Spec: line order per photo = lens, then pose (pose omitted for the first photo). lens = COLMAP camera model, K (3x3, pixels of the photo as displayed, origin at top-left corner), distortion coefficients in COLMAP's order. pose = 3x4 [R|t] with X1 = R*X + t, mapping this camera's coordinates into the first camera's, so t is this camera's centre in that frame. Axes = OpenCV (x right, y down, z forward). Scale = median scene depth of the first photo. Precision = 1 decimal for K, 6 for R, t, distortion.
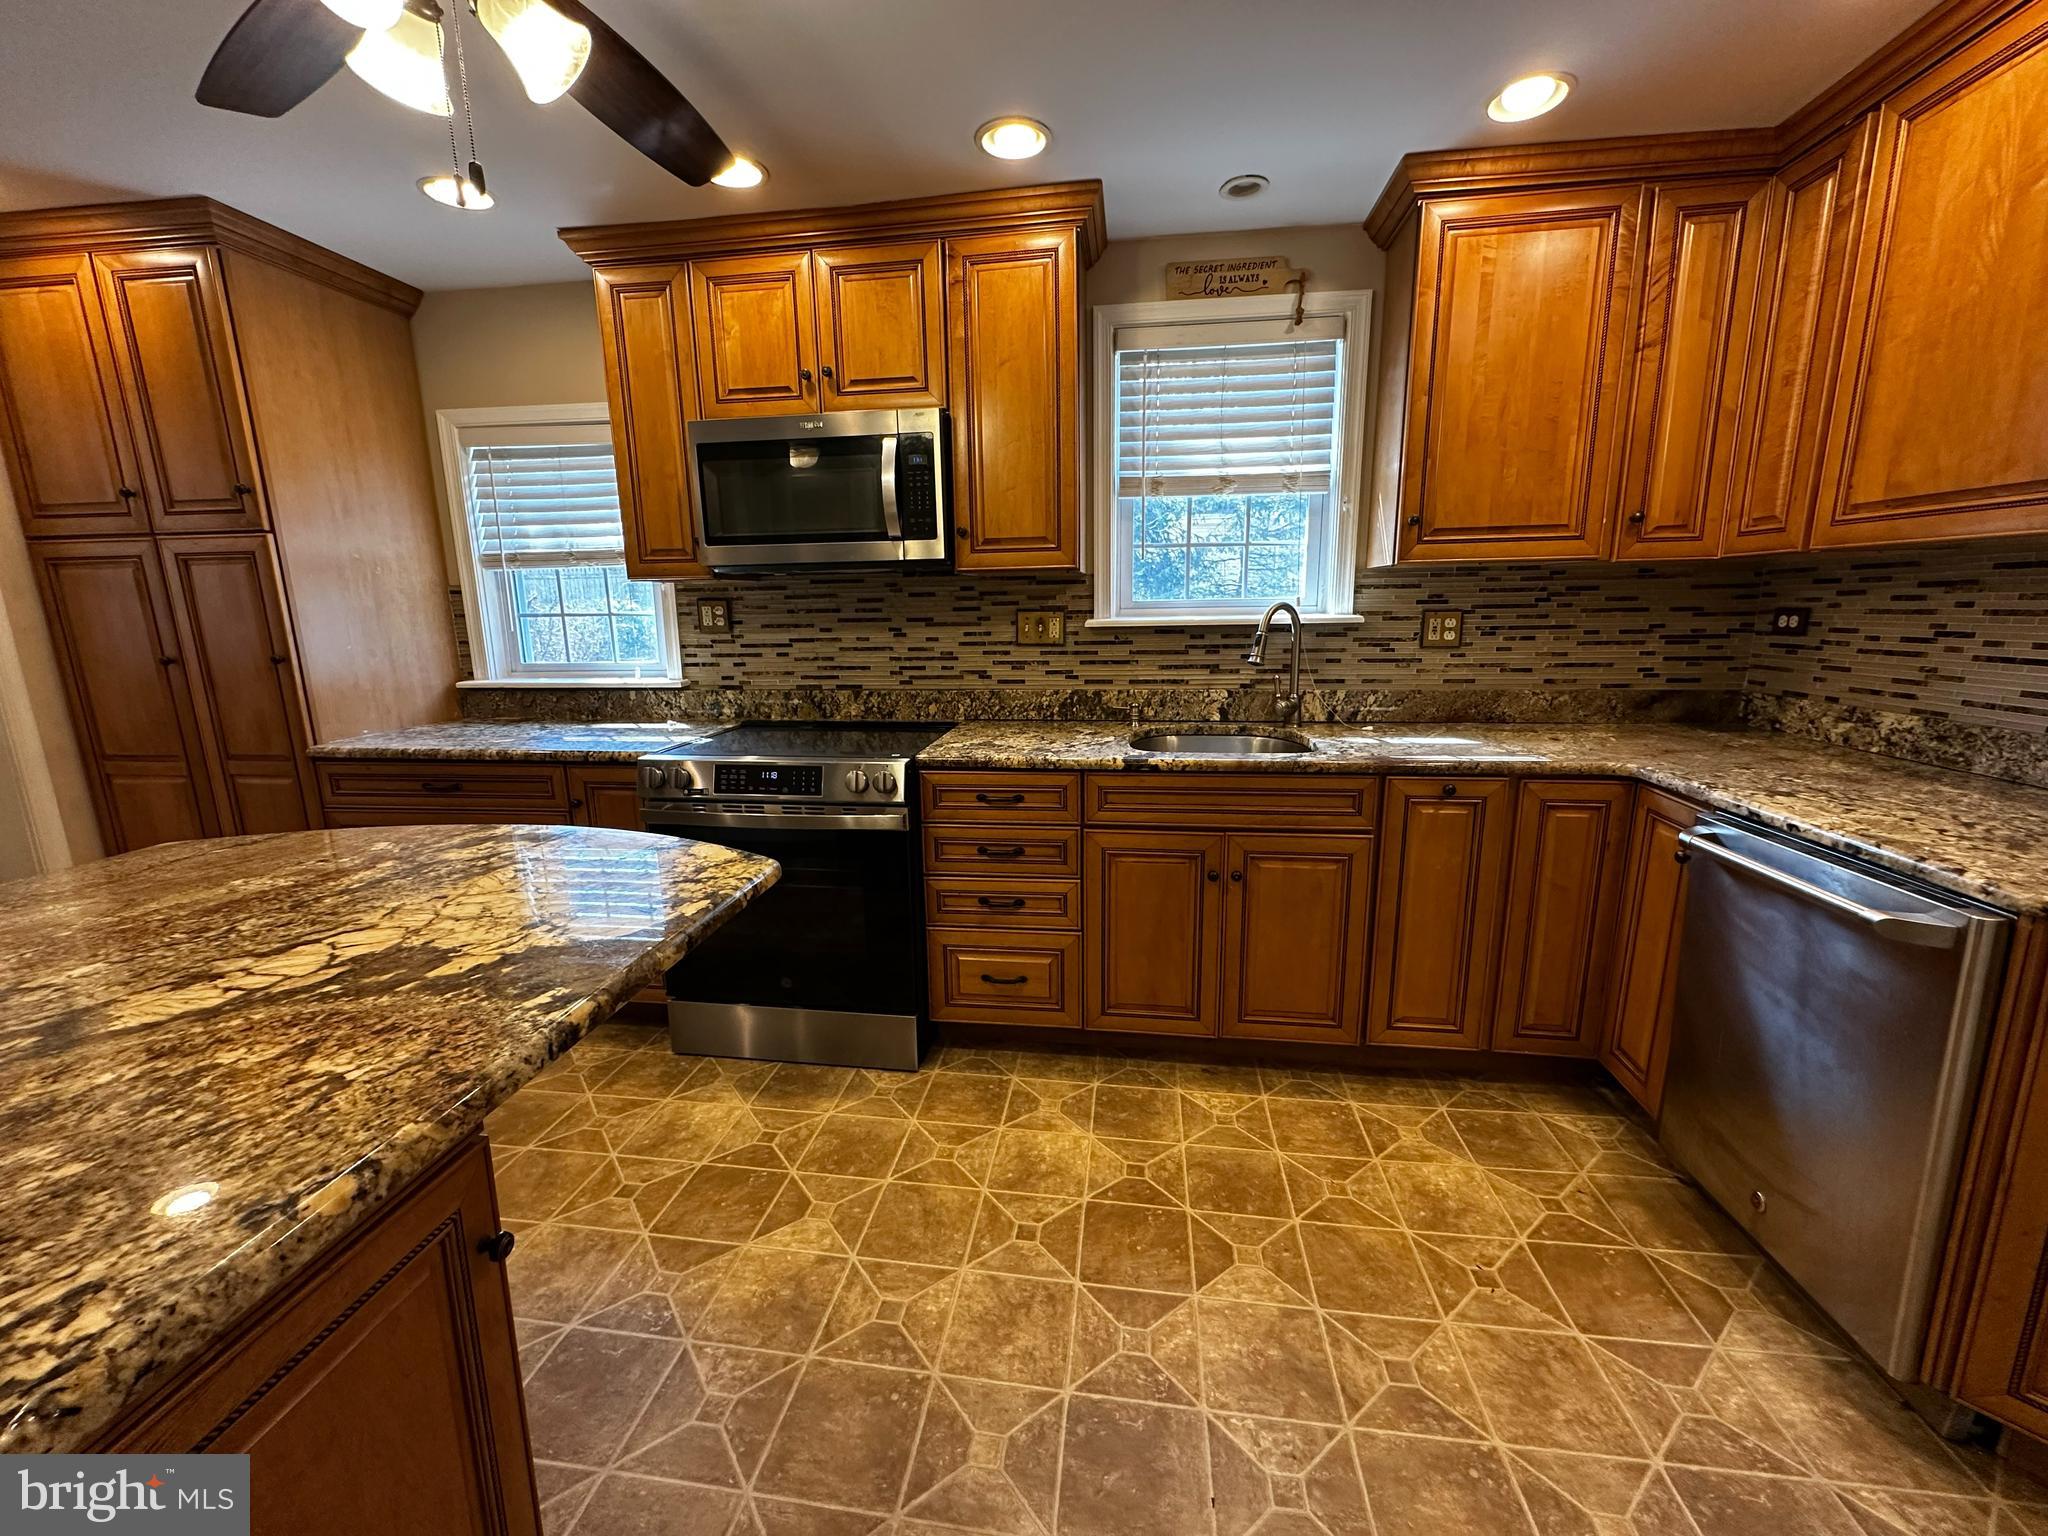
lens RADIAL K [[815.9, 0, 1025.1], [0, 815.9, 766.1], [0, 0, 1]] dist [0.002503, -0.000129]
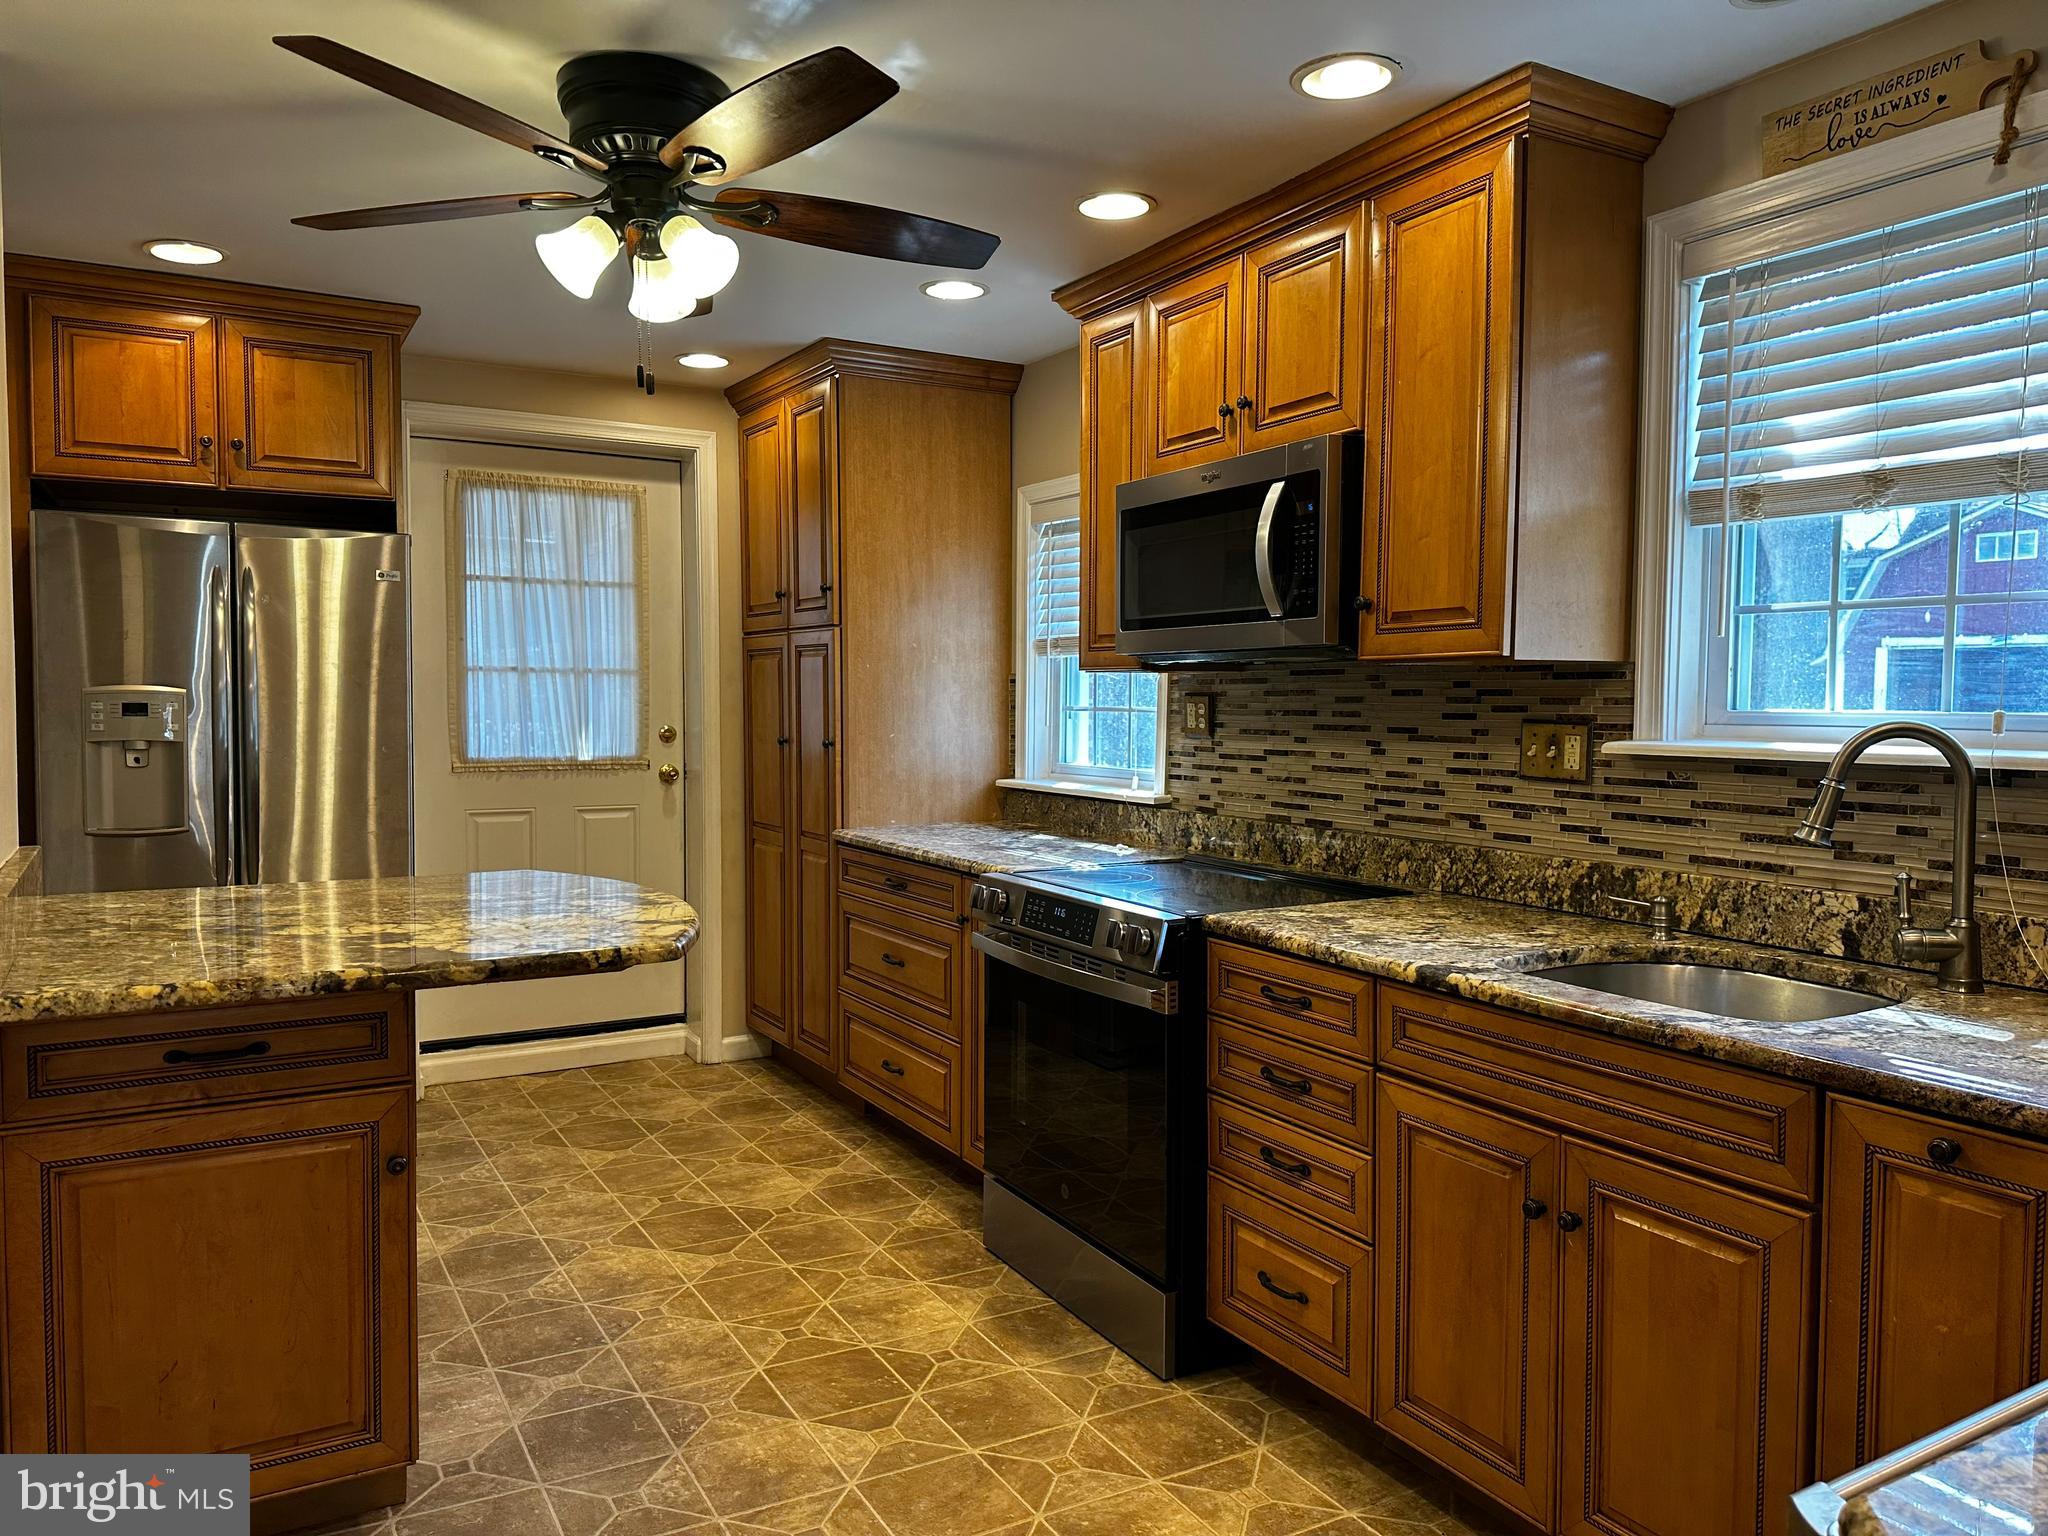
lens RADIAL K [[1429.3, 0, 1019.9], [0, 1429.3, 770.7], [0, 0, 1]] dist [0.122773, -0.168451]
pose [[0.608416, 0.060656, -0.791297, 0.625679], [-0.169265, 0.984051, -0.054714, -0.034564], [0.775357, 0.167227, 0.608979, 0.071352]]
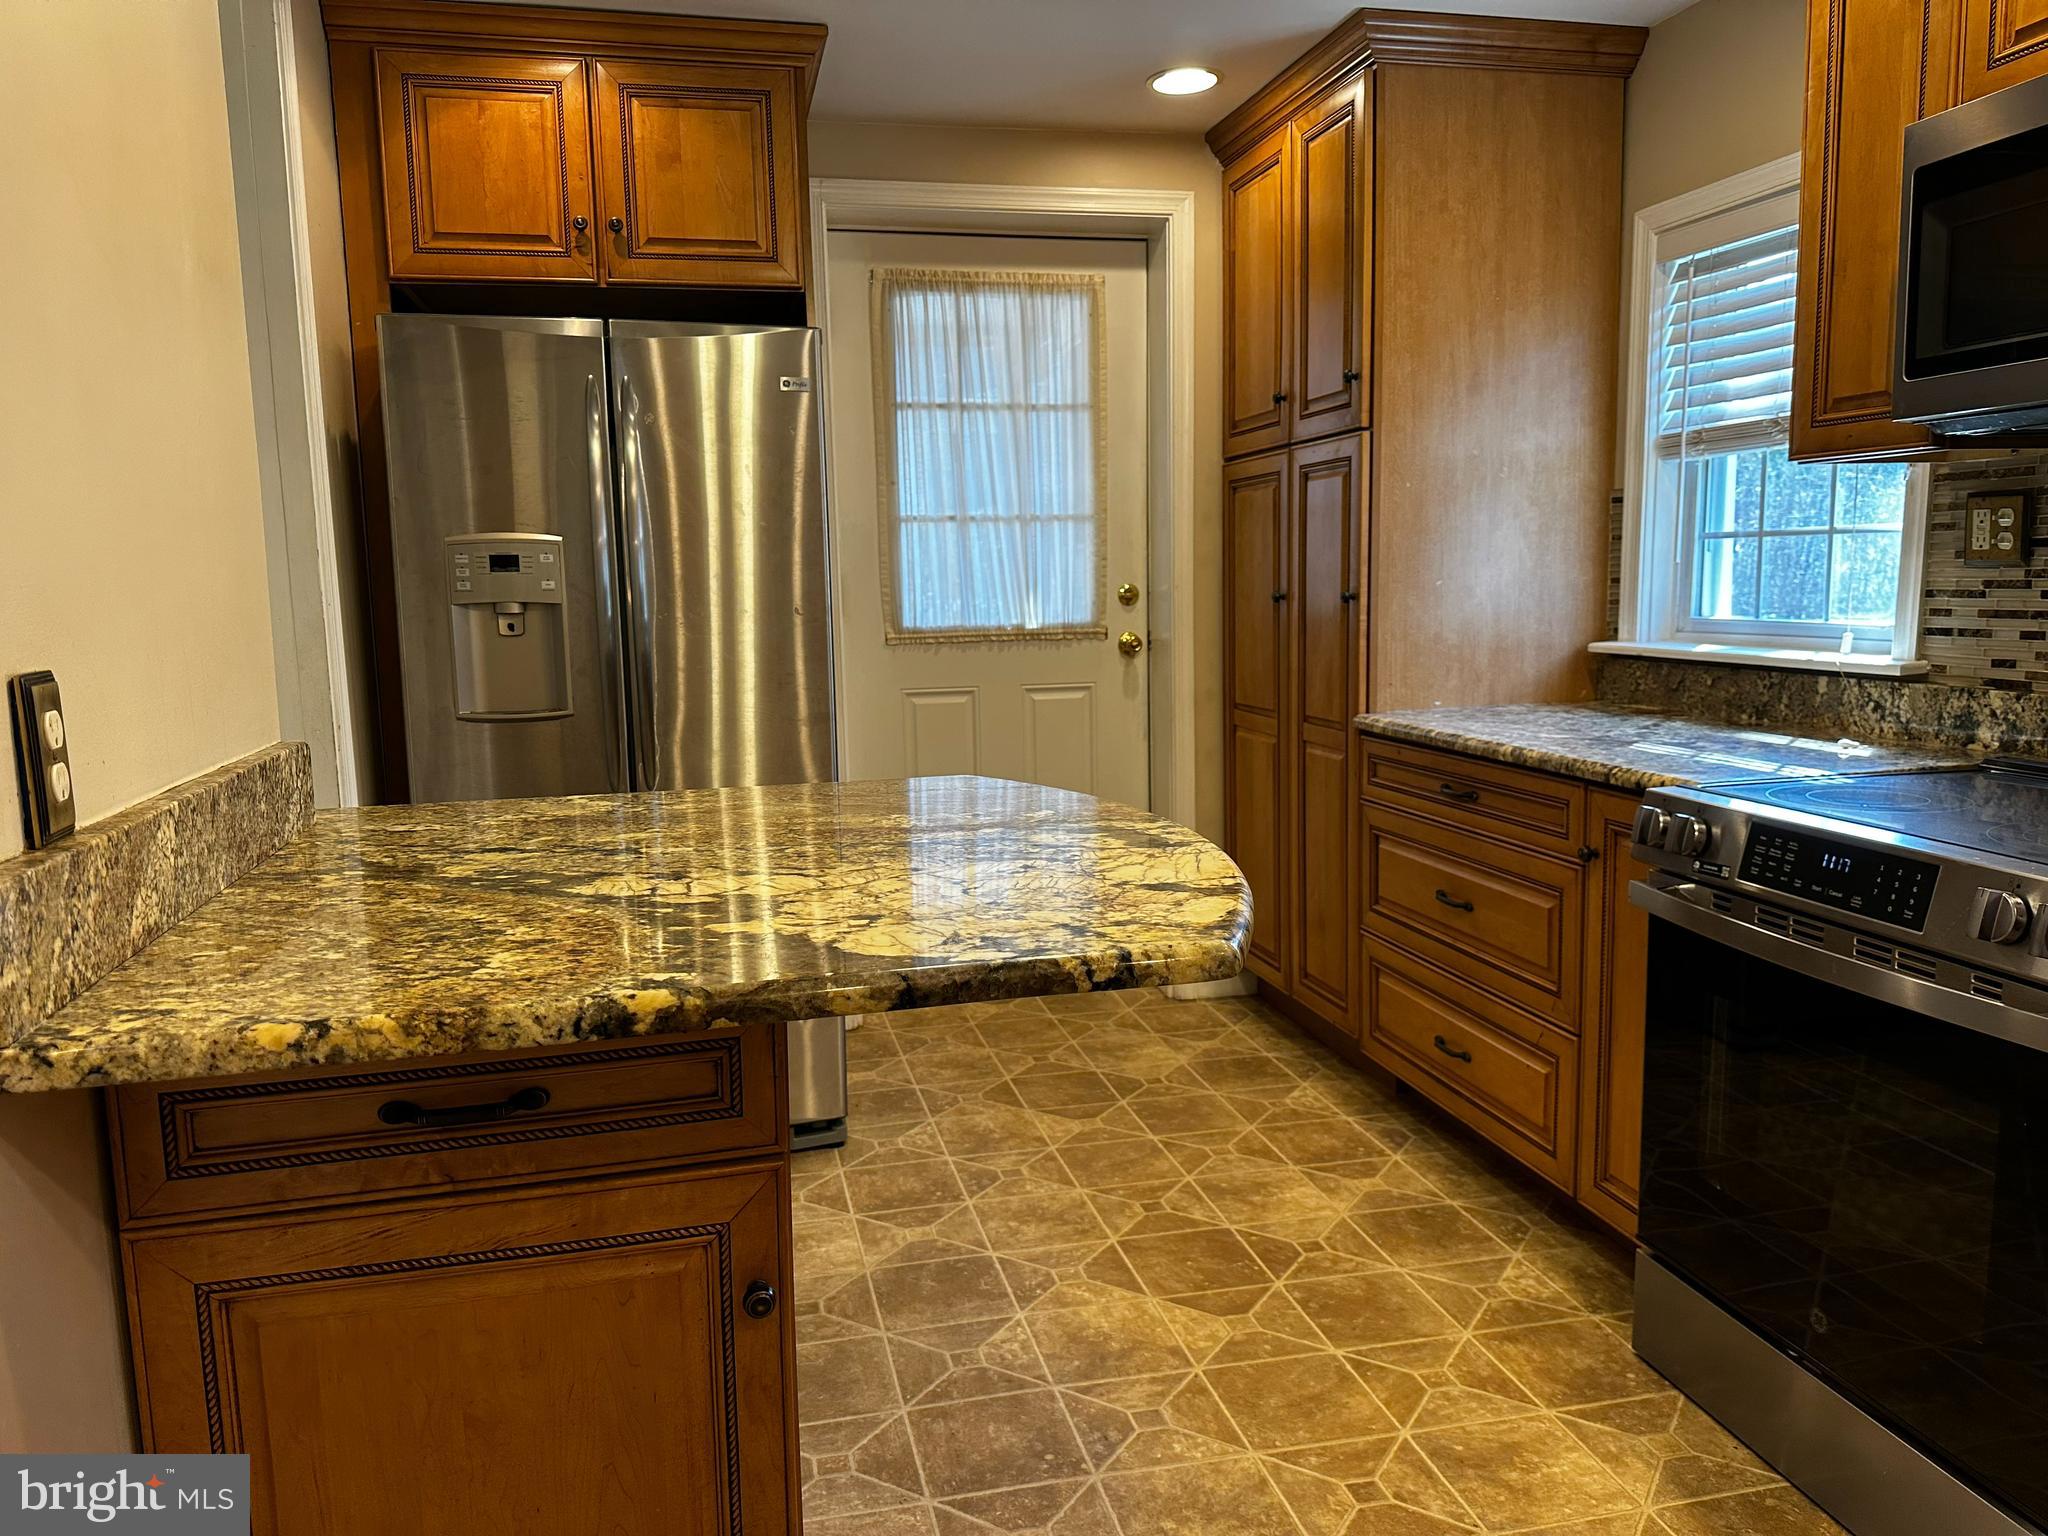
lens RADIAL K [[1429.3, 0, 1019.9], [0, 1429.3, 770.7], [0, 0, 1]] dist [0.122773, -0.168451]
pose [[0.351828, 0.133796, -0.926453, 0.228947], [-0.166517, 0.982892, 0.078710, -0.023294], [0.921135, 0.126578, 0.368089, 0.215995]]
